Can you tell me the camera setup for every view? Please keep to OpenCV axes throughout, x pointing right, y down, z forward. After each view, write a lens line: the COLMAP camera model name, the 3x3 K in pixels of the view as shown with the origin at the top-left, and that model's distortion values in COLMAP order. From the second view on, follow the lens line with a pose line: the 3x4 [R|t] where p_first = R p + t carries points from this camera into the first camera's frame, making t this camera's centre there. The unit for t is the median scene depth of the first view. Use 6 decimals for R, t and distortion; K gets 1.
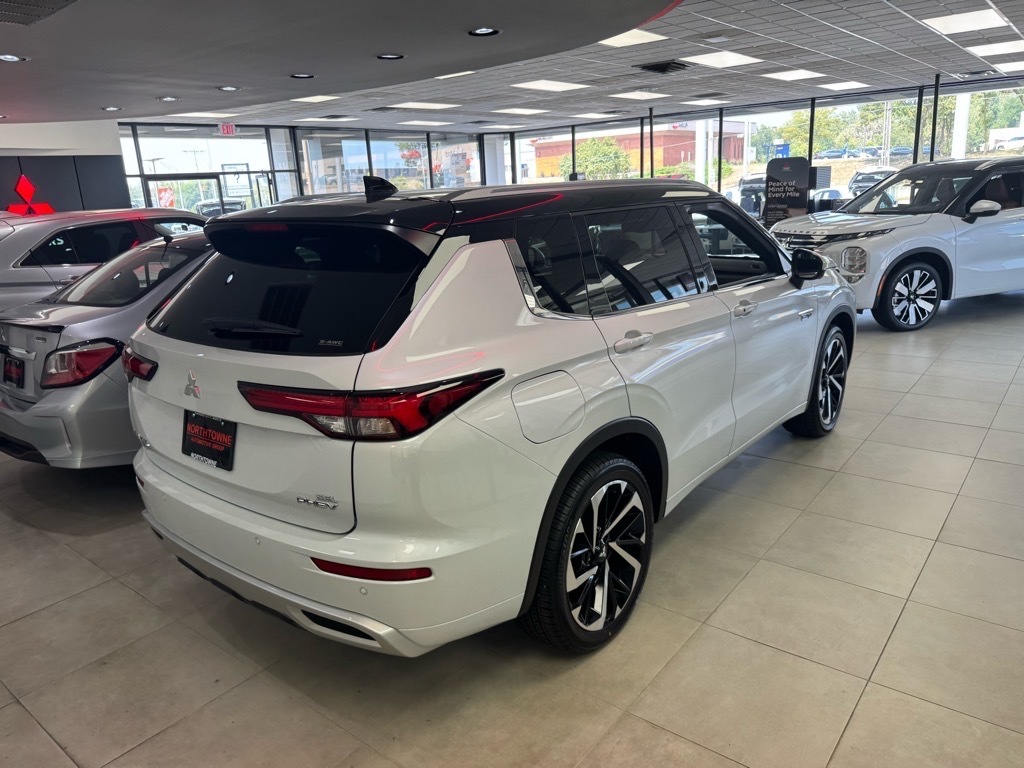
lens RADIAL K [[724.9, 0, 528.7], [0, 724.9, 383.1], [0, 0, 1]] dist [0.026369, -0.046577]
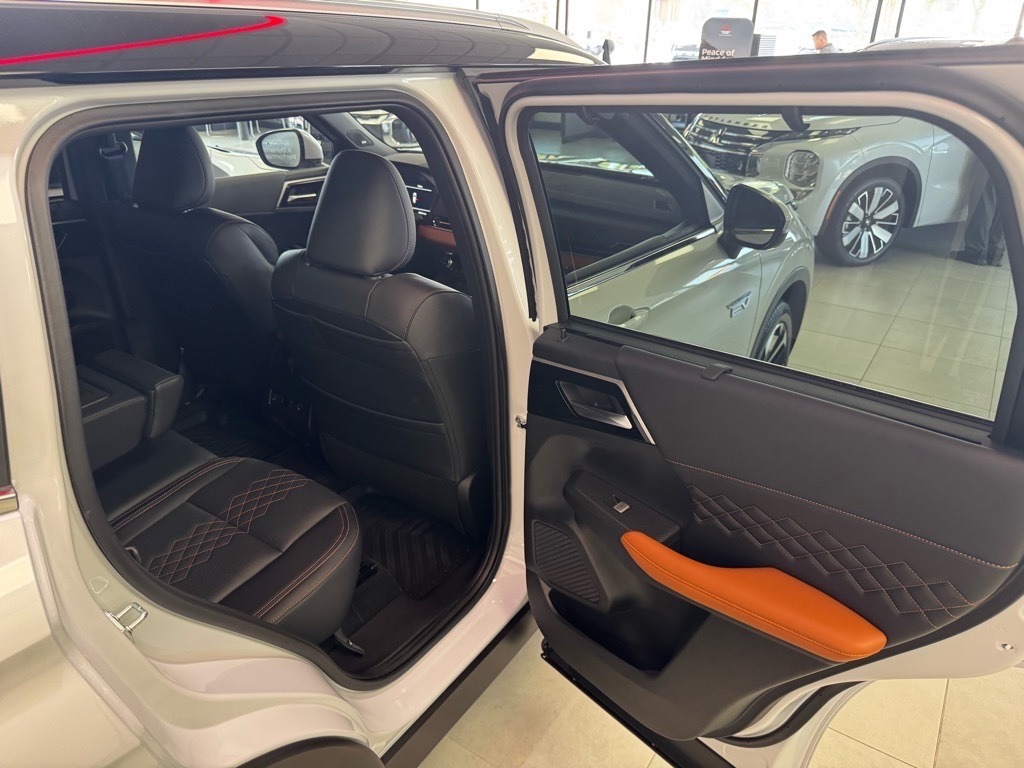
lens RADIAL K [[724.9, 0, 512.6], [0, 724.9, 388.2], [0, 0, 1]] dist [0.026369, -0.046577]
pose [[0.994596, 0.033648, 0.098221, 0.154917], [-0.051151, 0.982053, 0.181535, -0.122395], [-0.090350, -0.185578, 0.978467, 0.458116]]
